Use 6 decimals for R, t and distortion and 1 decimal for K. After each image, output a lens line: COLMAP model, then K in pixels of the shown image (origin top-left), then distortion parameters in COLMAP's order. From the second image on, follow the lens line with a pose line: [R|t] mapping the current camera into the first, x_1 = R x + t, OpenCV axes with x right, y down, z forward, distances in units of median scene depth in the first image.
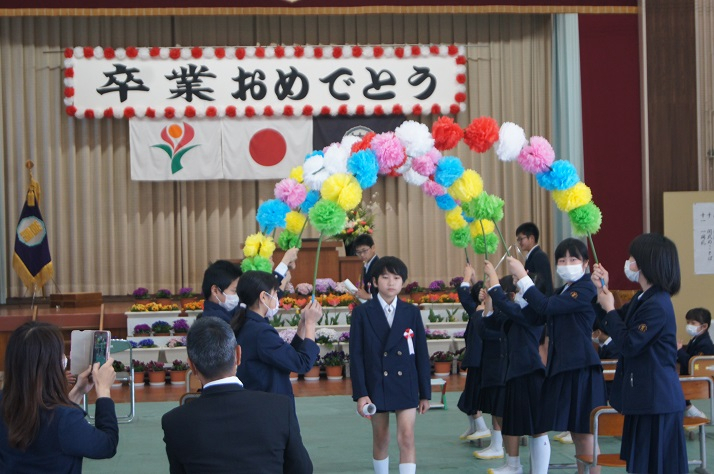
lens RADIAL K [[1474.0, 0, 361.4], [0, 1474.0, 240.9], [0, 0, 1]] dist [0.014939, 0.000000]
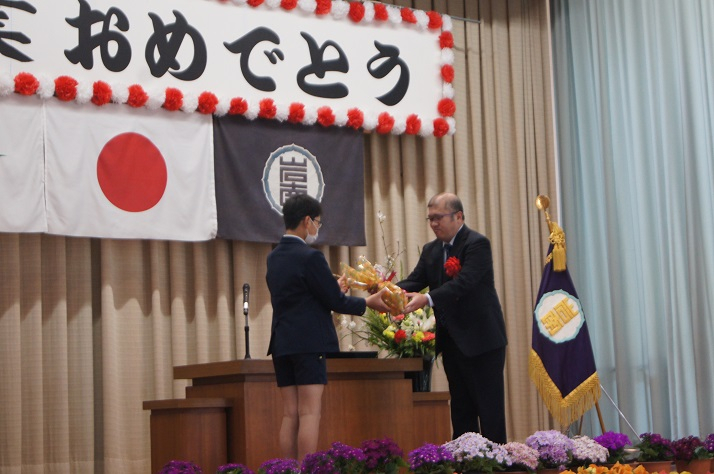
lens RADIAL K [[1600.7, 0, 349.8], [0, 1600.7, 244.9], [0, 0, 1]] dist [0.012720, 0.000000]
pose [[0.856305, 0.044592, 0.514542, -0.267155], [0.020200, 0.992612, -0.119641, 0.022455], [-0.516075, 0.112843, 0.849078, 0.533259]]
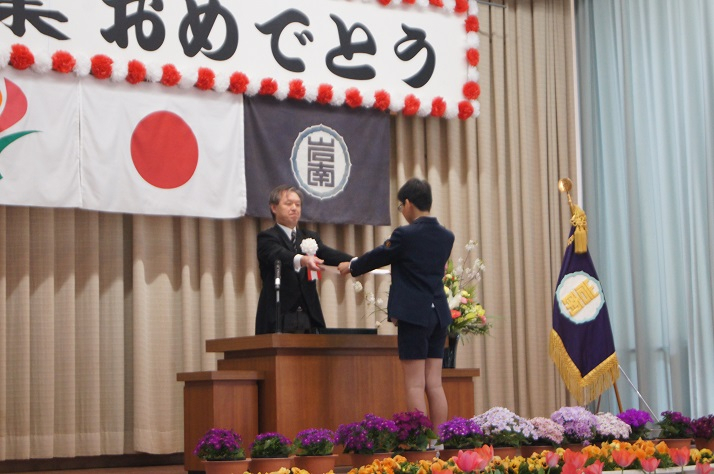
lens RADIAL K [[1600.7, 0, 347.3], [0, 1600.7, 245.3], [0, 0, 1]] dist [0.012720, 0.000000]
pose [[0.858526, 0.051149, 0.510213, -0.278322], [0.005072, 0.994117, -0.108195, 0.024619], [-0.512745, 0.095476, 0.853216, 0.527610]]
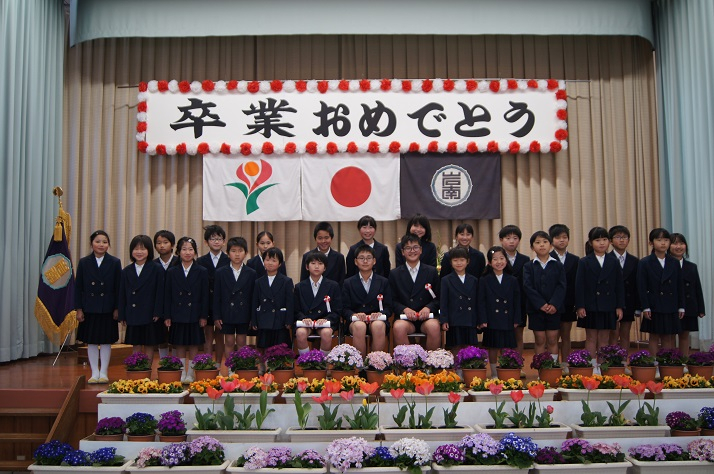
lens RADIAL K [[675.0, 0, 358.8], [0, 675.0, 237.8], [0, 0, 1]] dist [-0.058932, 0.000000]
pose [[0.994215, 0.006145, -0.107229, -0.013250], [-0.014754, 0.996711, -0.079679, 0.001791], [0.106386, 0.080800, 0.991036, 0.587031]]
